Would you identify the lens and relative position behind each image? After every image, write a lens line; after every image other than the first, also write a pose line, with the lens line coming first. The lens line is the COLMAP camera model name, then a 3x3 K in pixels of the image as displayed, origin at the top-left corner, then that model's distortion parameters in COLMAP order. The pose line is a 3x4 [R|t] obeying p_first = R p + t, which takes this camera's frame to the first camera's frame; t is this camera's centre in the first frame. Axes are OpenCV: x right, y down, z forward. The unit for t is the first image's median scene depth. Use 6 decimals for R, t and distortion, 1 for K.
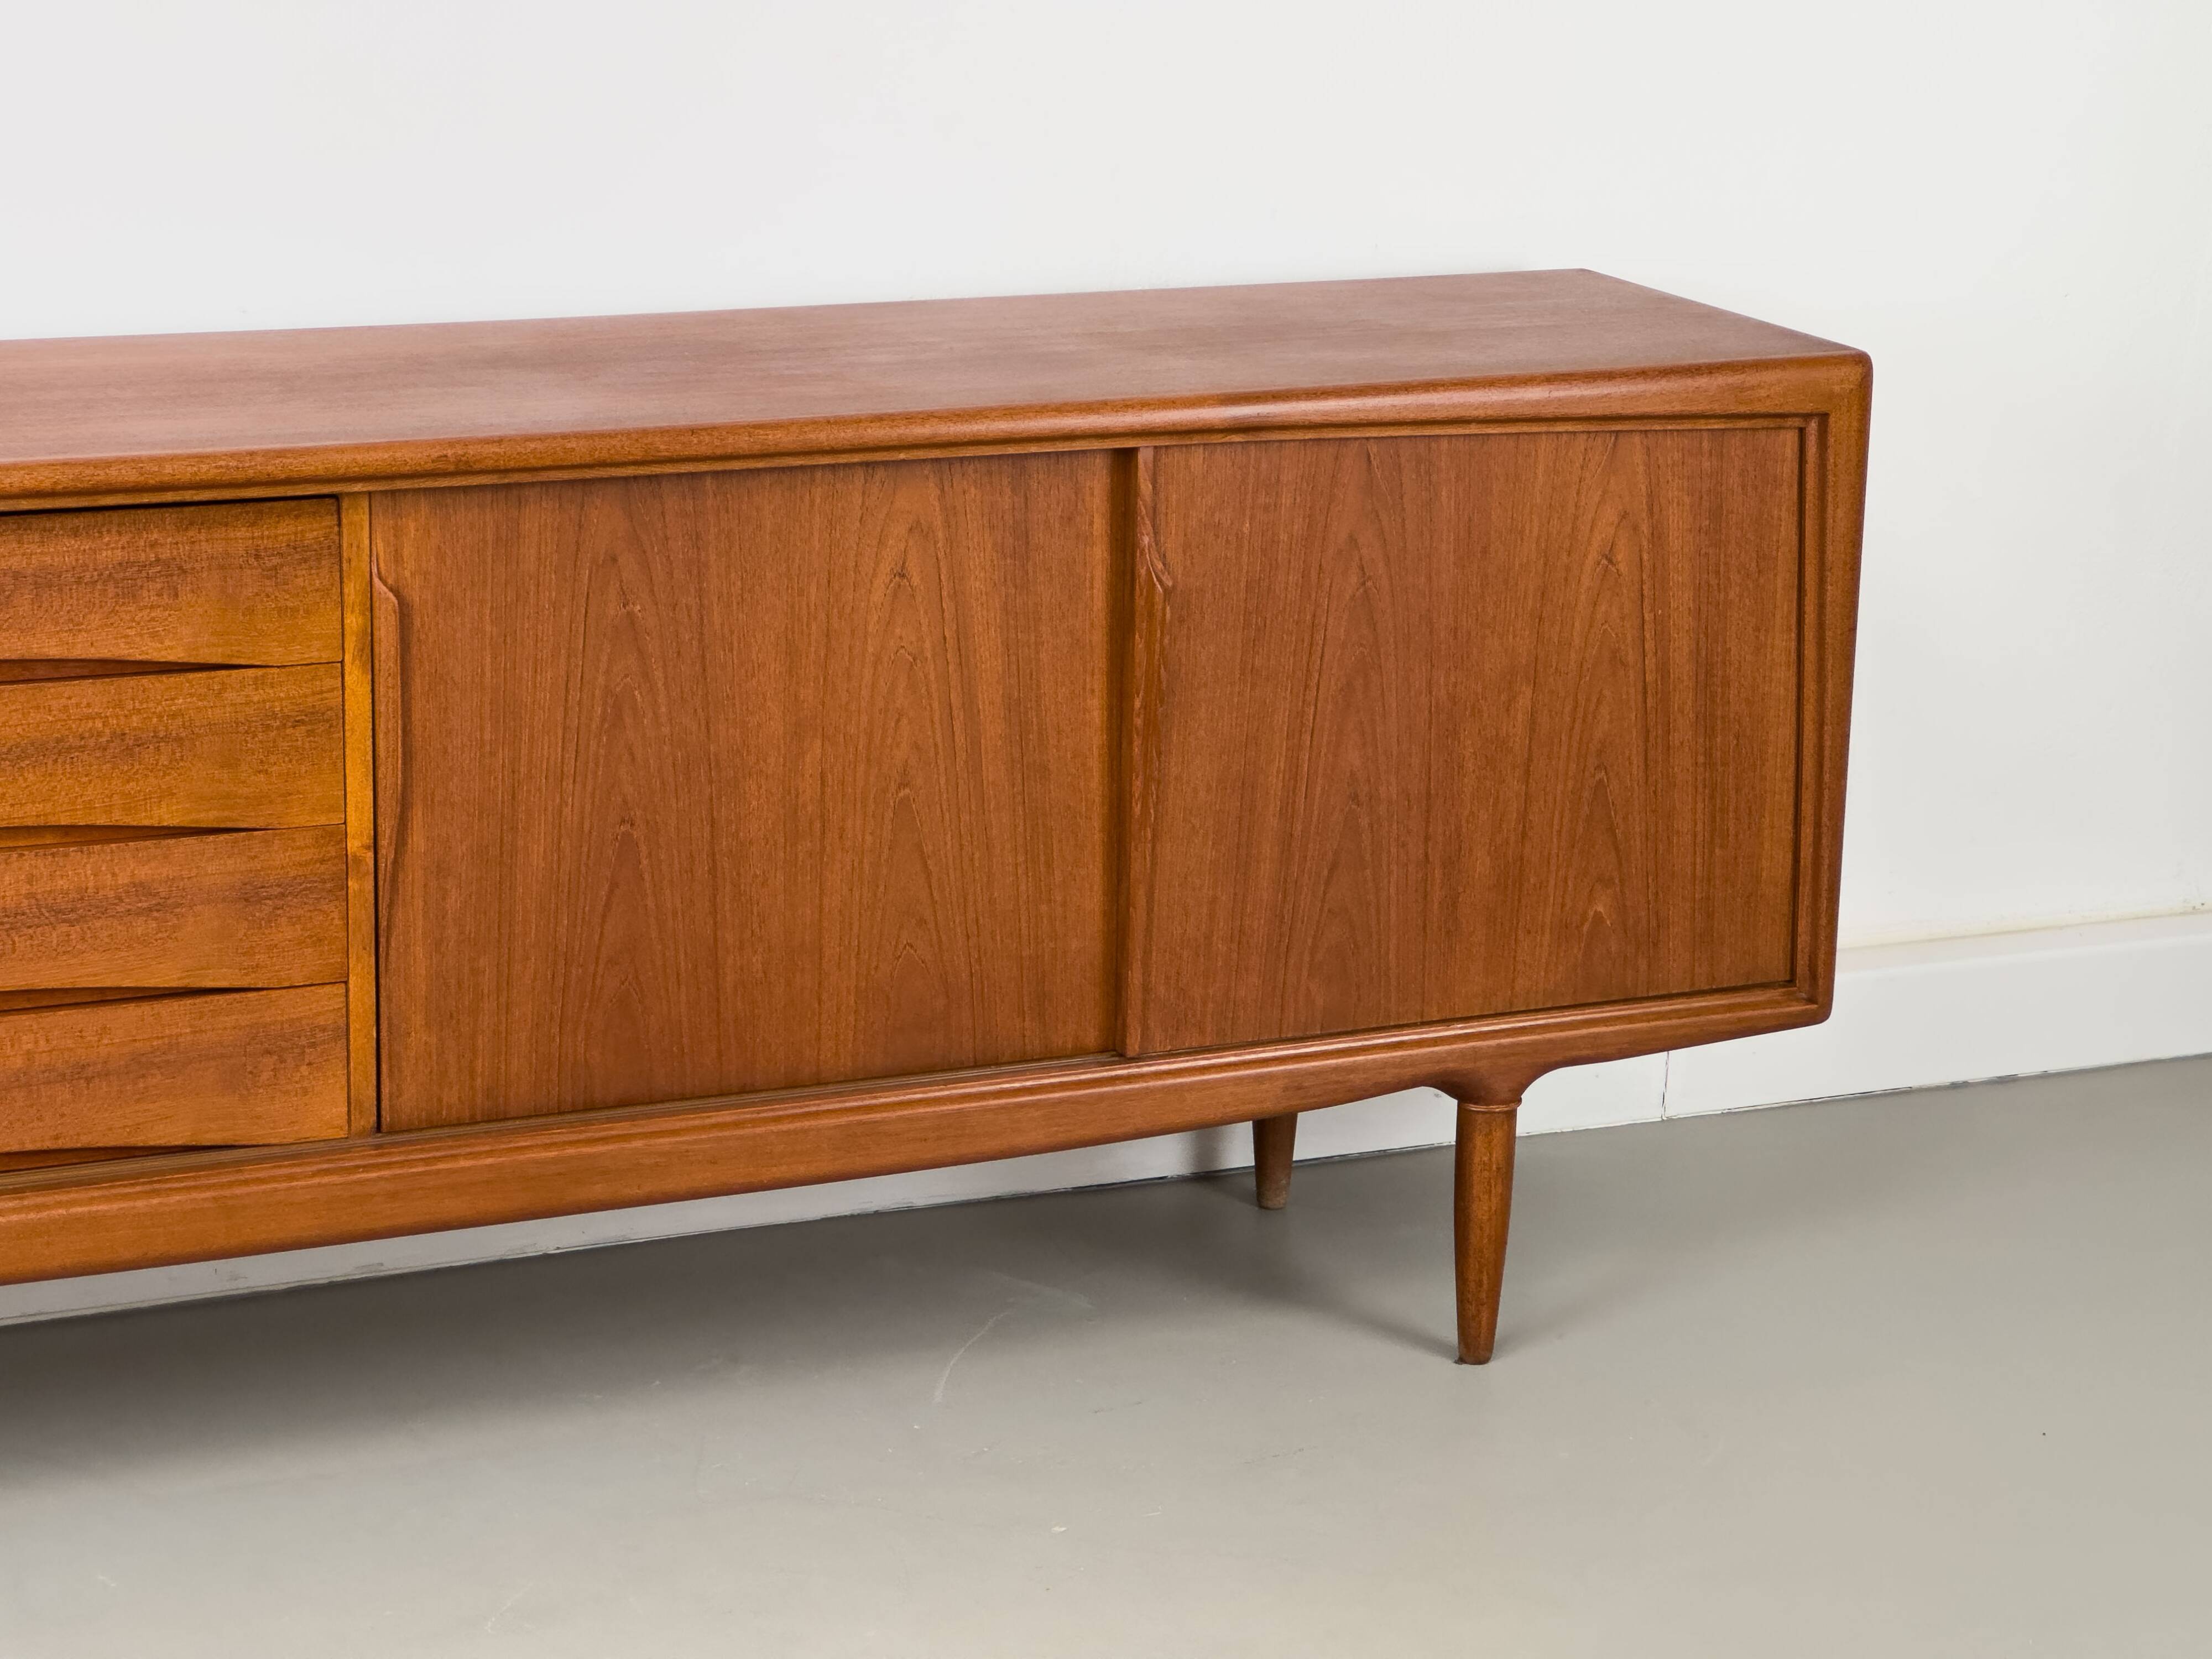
lens RADIAL K [[4956.7, 0, 1116.7], [0, 4956.7, 826.7], [0, 0, 1]] dist [0.029740, 0.000000]
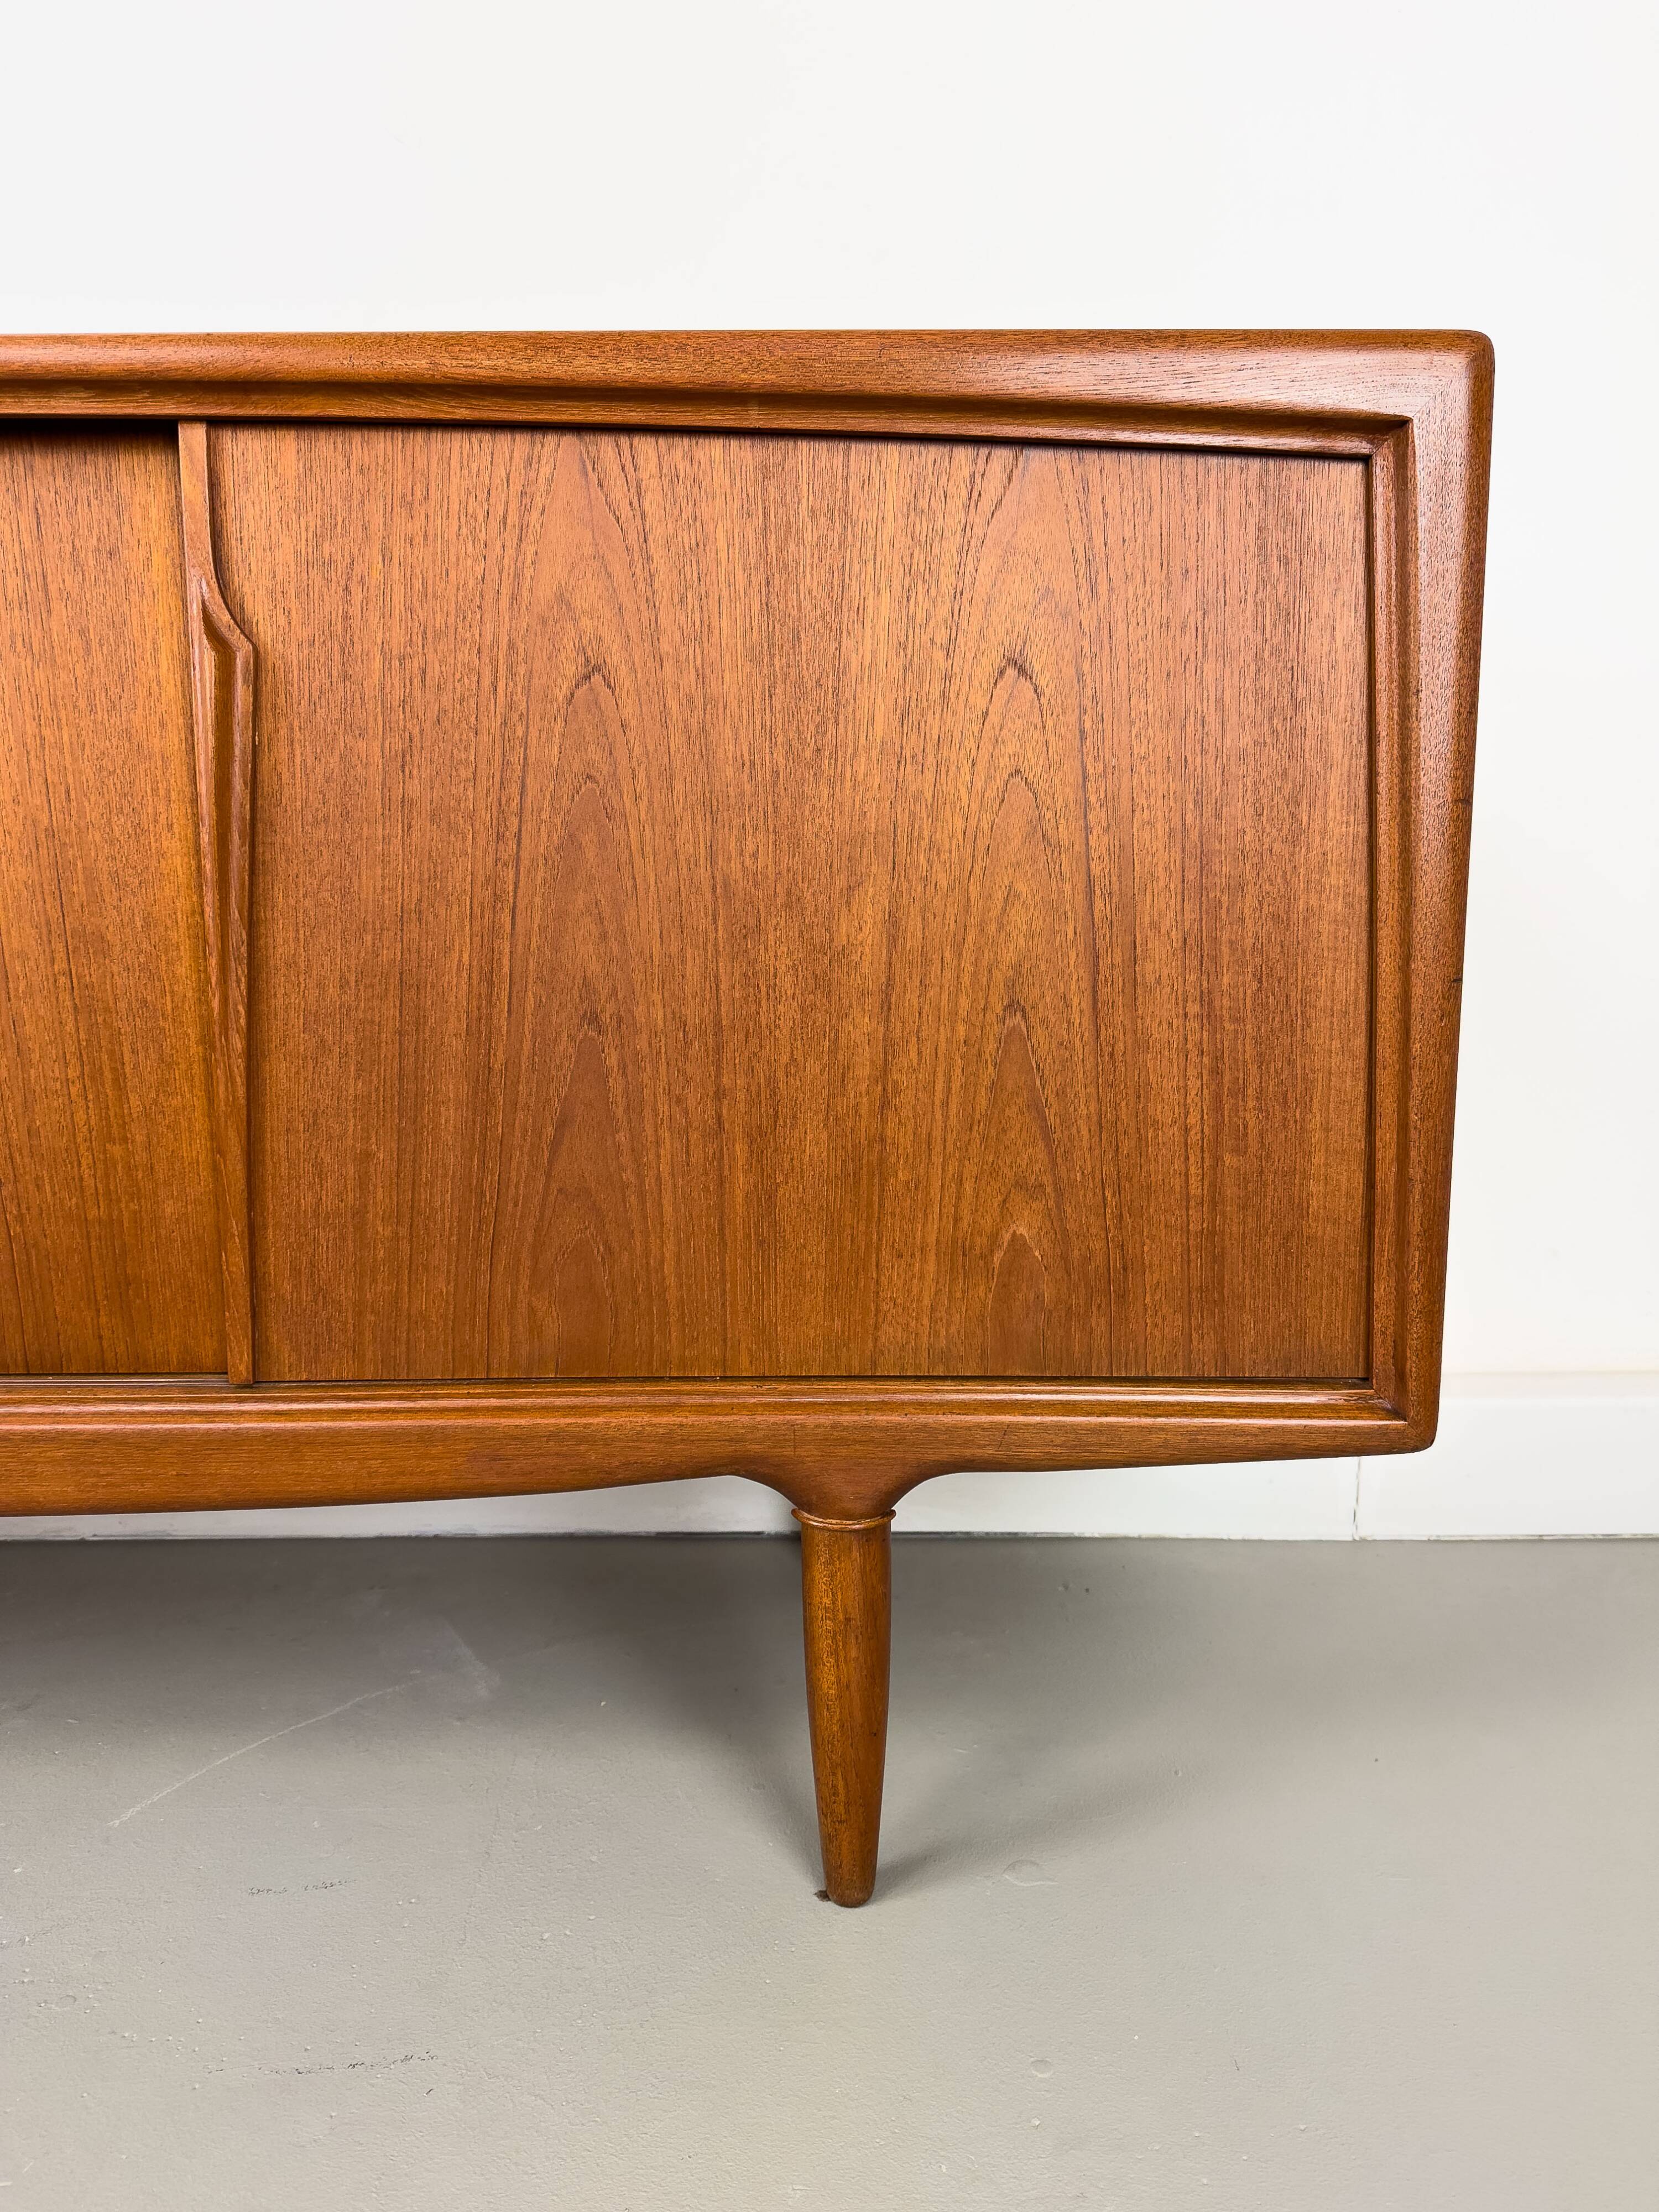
lens RADIAL K [[1565.8, 0, 814.3], [0, 1565.8, 1111.4], [0, 0, 1]] dist [0.071776, -0.015061]
pose [[0.918514, 0.030880, -0.394180, 0.159453], [-0.083566, 0.989586, -0.117200, 0.028588], [0.386456, 0.140590, 0.911530, 0.829790]]
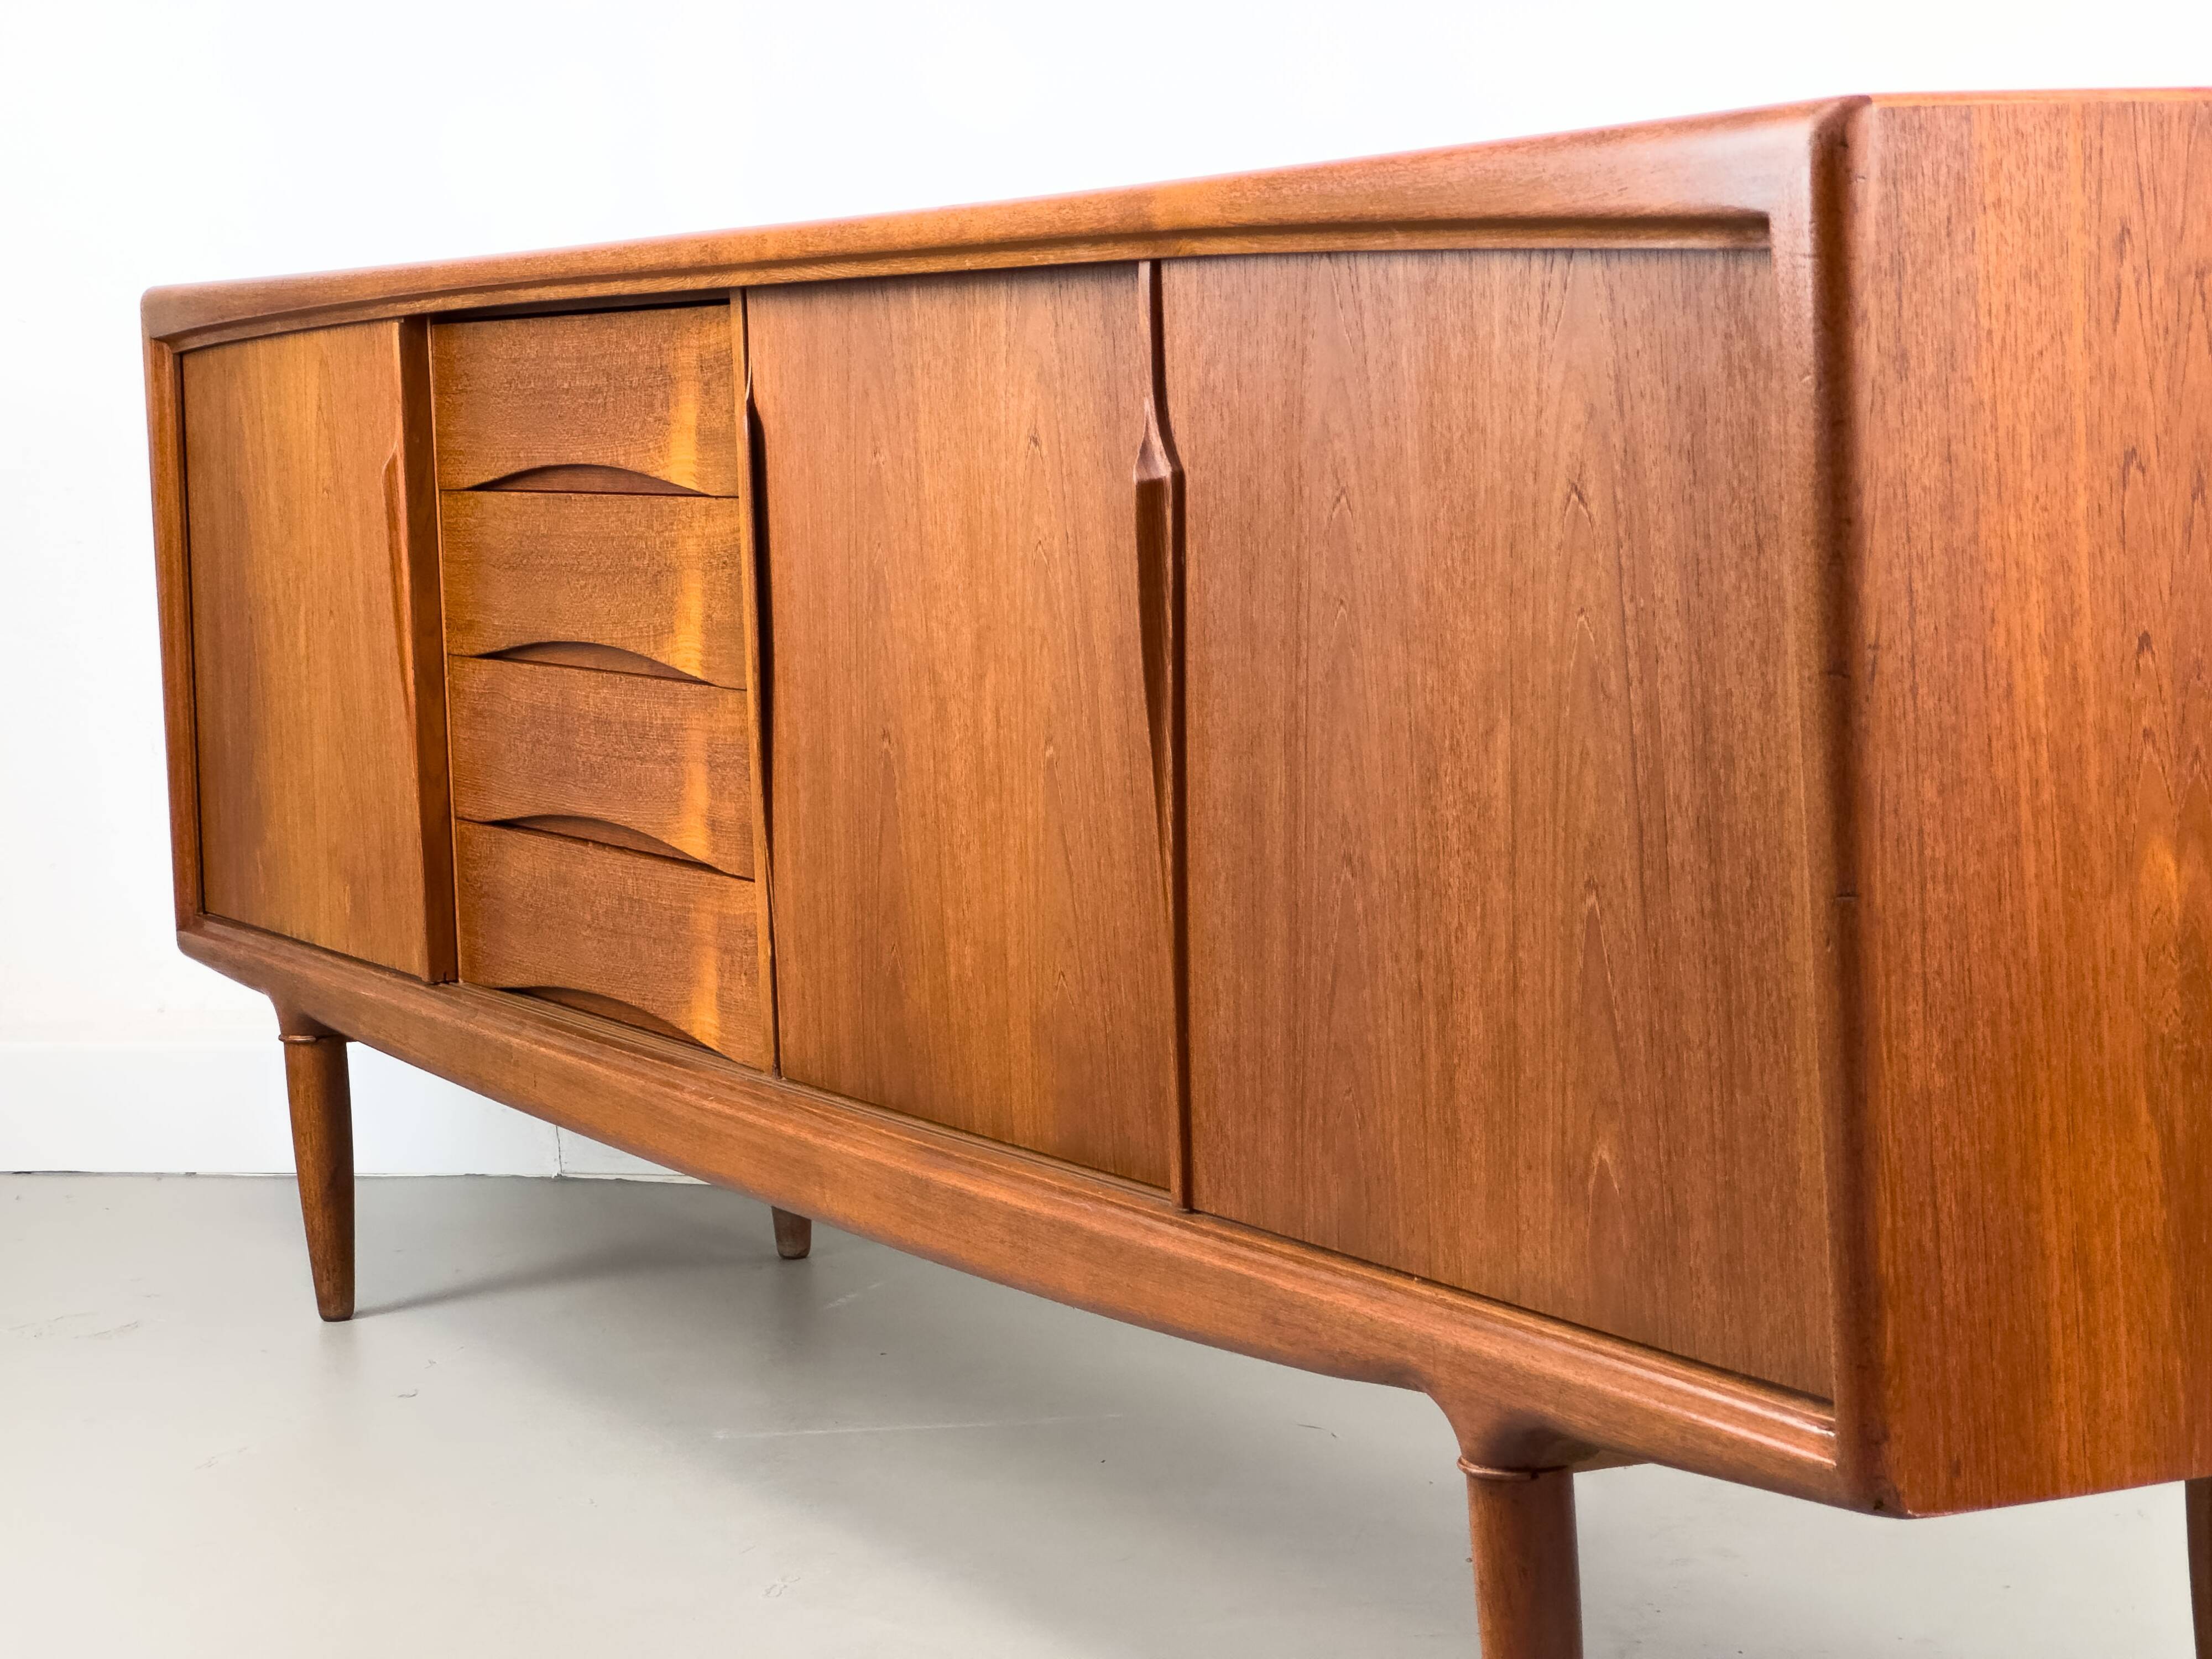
lens RADIAL K [[4956.7, 0, 1104.0], [0, 4956.7, 818.0], [0, 0, 1]] dist [0.029740, 0.000000]
pose [[0.044504, 0.069152, -0.996613, 0.656253], [-0.224399, 0.972801, 0.057479, -0.039515], [0.973480, 0.221081, 0.058812, 0.942475]]
